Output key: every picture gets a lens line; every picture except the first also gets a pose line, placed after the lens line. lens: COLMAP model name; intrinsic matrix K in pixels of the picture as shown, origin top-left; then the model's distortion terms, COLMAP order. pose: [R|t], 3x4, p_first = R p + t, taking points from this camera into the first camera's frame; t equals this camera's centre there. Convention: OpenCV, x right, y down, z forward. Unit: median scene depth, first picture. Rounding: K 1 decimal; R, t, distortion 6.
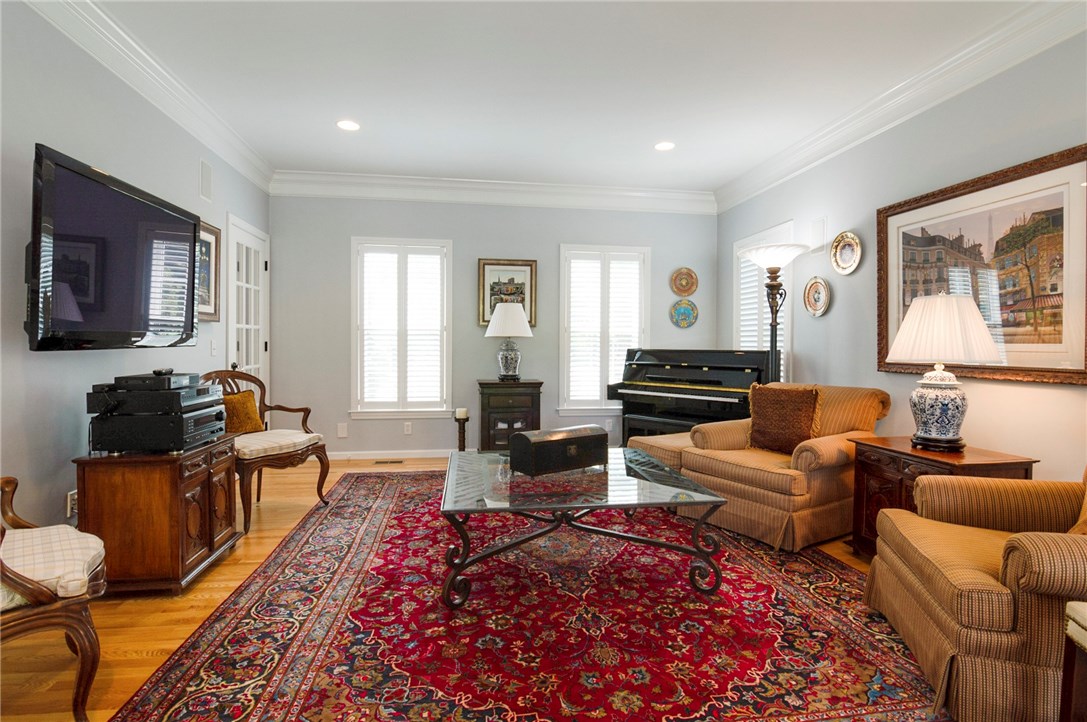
lens RADIAL K [[535.8, 0, 537.3], [0, 535.8, 349.0], [0, 0, 1]] dist [-0.000922, -0.000996]
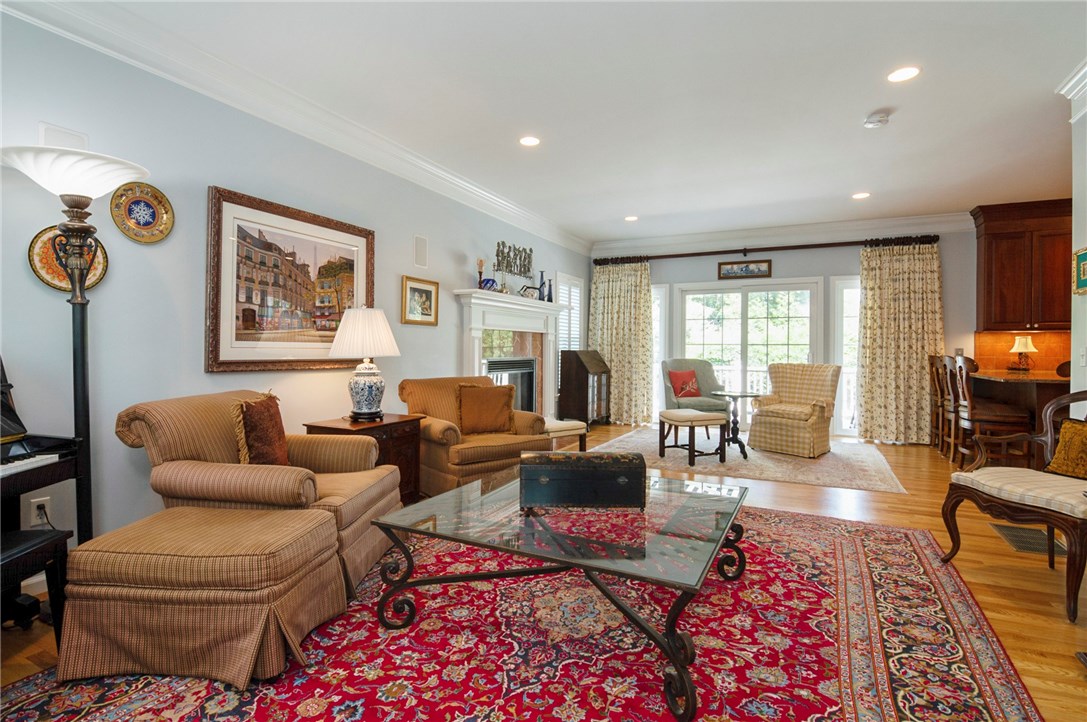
lens RADIAL K [[535.8, 0, 537.3], [0, 535.8, 349.0], [0, 0, 1]] dist [-0.000922, -0.000996]
pose [[-0.817372, -0.015762, 0.575895, -0.391421], [-0.010560, 0.999868, 0.012379, -0.016202], [-0.576014, 0.004037, -0.817430, 1.838599]]
